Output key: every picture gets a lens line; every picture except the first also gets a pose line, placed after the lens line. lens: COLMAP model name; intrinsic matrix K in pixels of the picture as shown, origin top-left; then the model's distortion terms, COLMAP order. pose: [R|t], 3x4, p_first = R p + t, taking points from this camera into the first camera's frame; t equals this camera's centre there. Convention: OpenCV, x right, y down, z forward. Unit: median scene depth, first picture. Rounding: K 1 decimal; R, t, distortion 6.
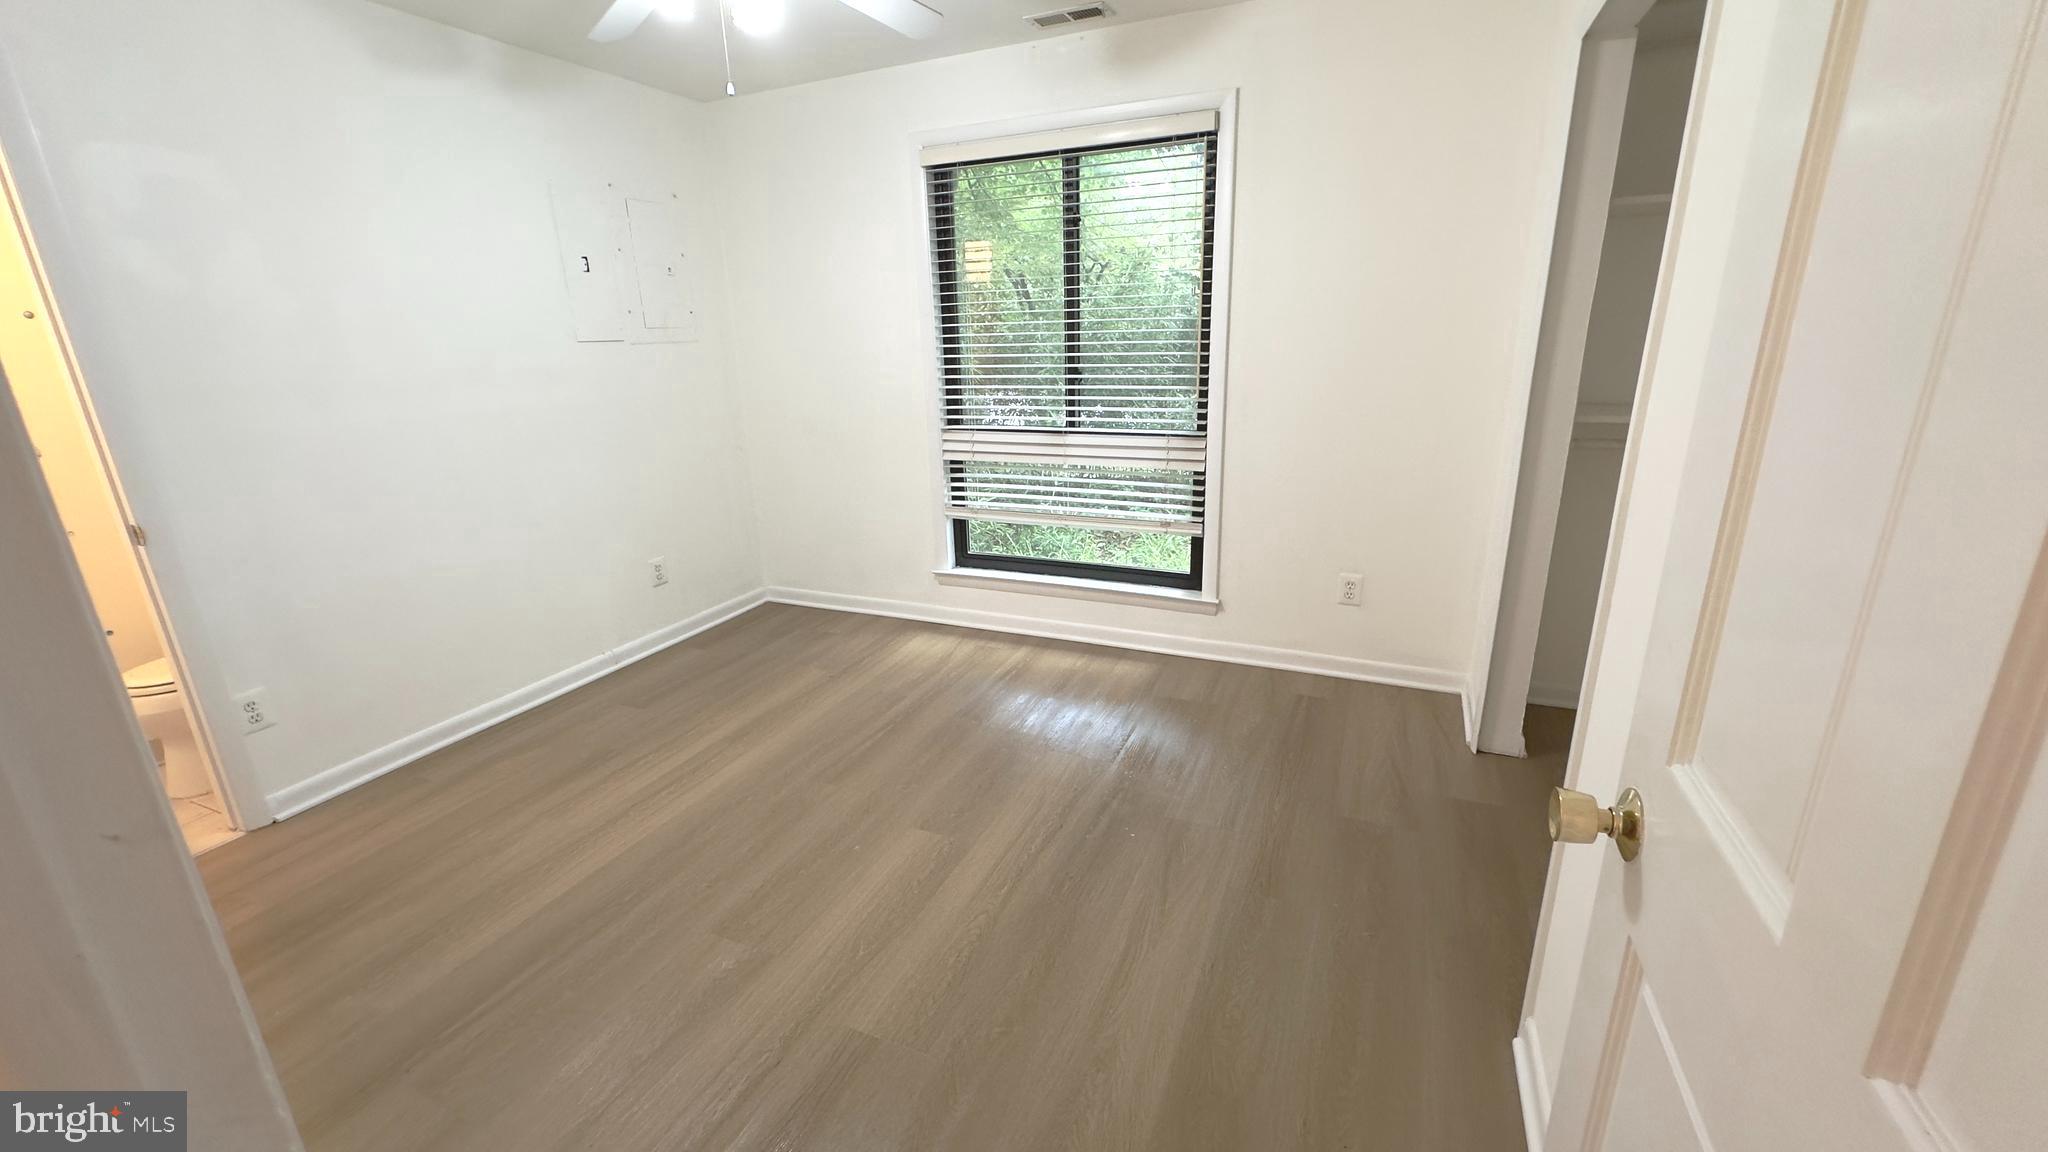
lens RADIAL K [[811.5, 0, 1012.3], [0, 811.5, 559.5], [0, 0, 1]] dist [-0.001704, 0.000234]
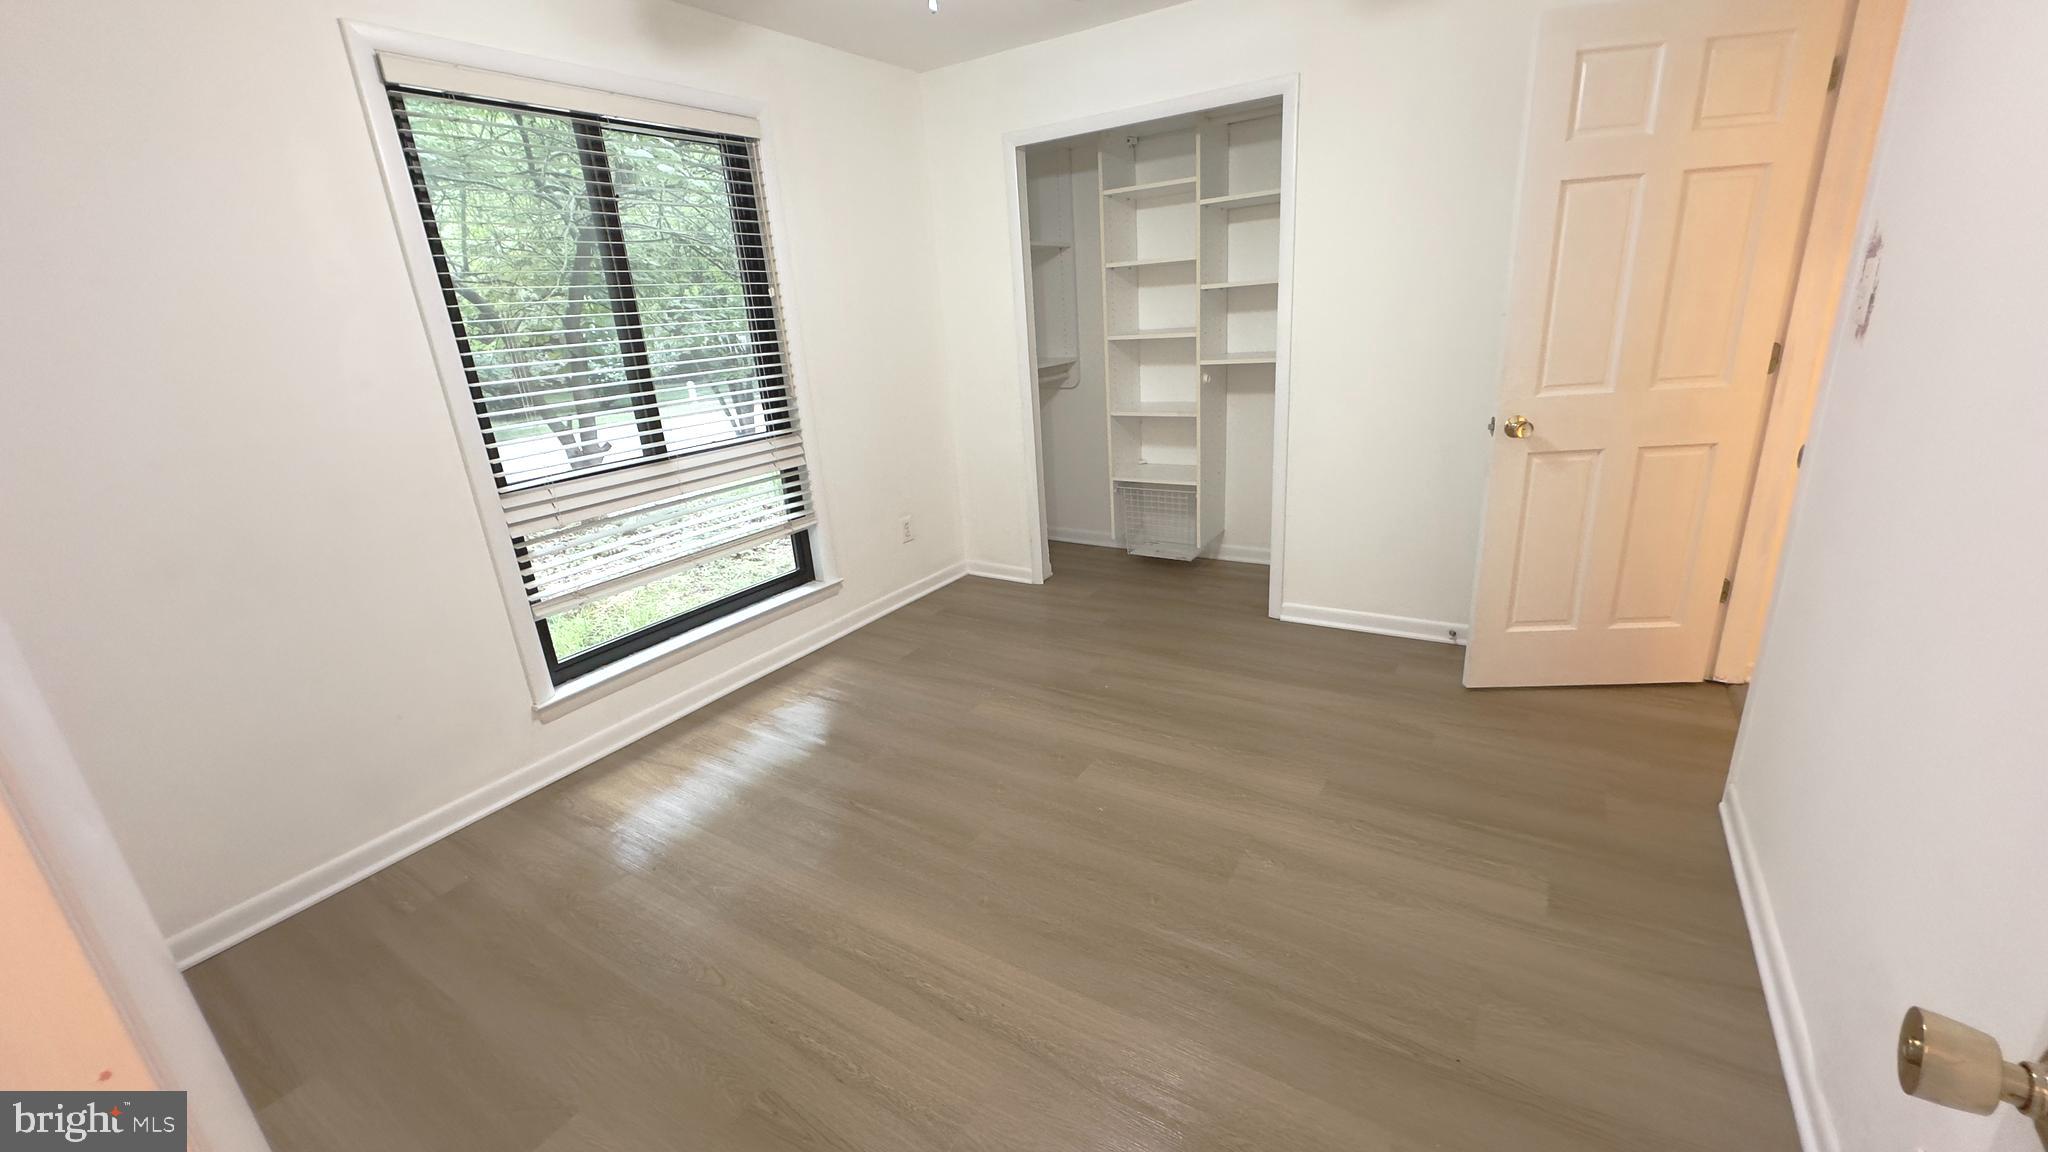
lens RADIAL K [[811.5, 0, 1024.1], [0, 811.5, 566.7], [0, 0, 1]] dist [-0.001704, 0.000234]
pose [[0.146503, -0.282825, 0.947917, -0.747063], [0.327732, 0.918014, 0.223252, -0.128106], [-0.933343, 0.277956, 0.227183, 0.529448]]
